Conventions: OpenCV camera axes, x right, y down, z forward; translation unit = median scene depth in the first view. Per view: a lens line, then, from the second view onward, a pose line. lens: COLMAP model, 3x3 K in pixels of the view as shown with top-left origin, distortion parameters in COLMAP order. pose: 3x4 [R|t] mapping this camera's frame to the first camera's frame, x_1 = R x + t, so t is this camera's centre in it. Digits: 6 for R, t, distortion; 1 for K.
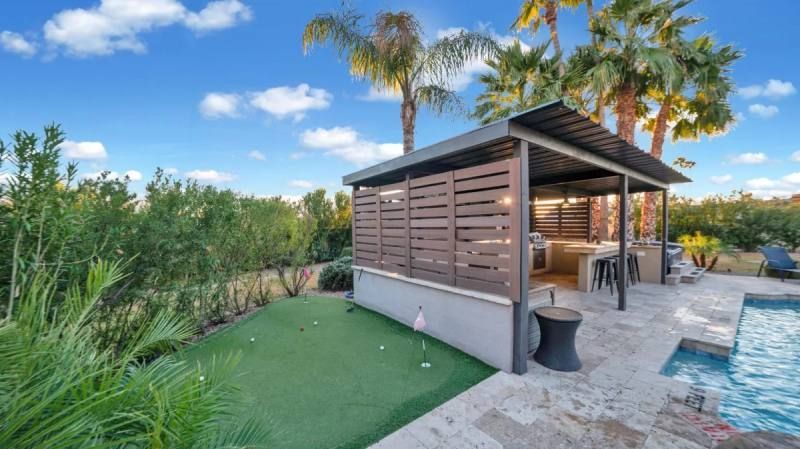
lens RADIAL K [[277.4, 0, 400.1], [0, 277.4, 227.9], [0, 0, 1]] dist [-0.000429, -0.000047]
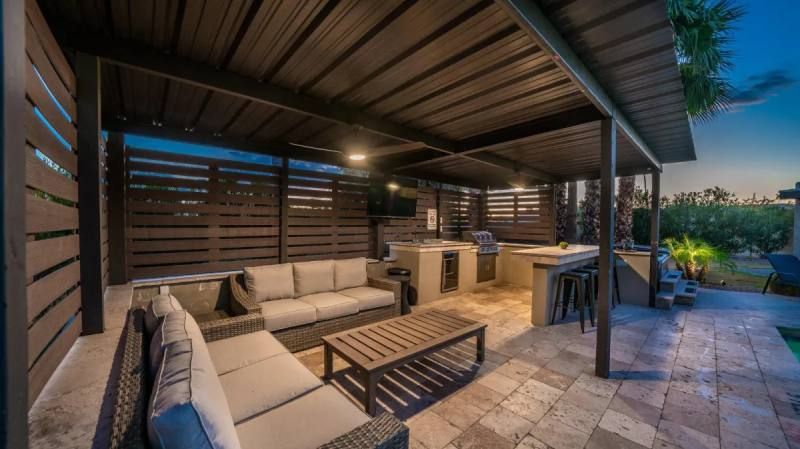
lens RADIAL K [[280.0, 0, 399.8], [0, 280.0, 225.6], [0, 0, 1]] dist [0.000366, 0.000011]
pose [[0.996402, 0.019163, 0.082553, 0.209853], [-0.018796, 0.999810, -0.005224, 0.010788], [-0.082637, 0.003653, 0.996573, 0.285343]]
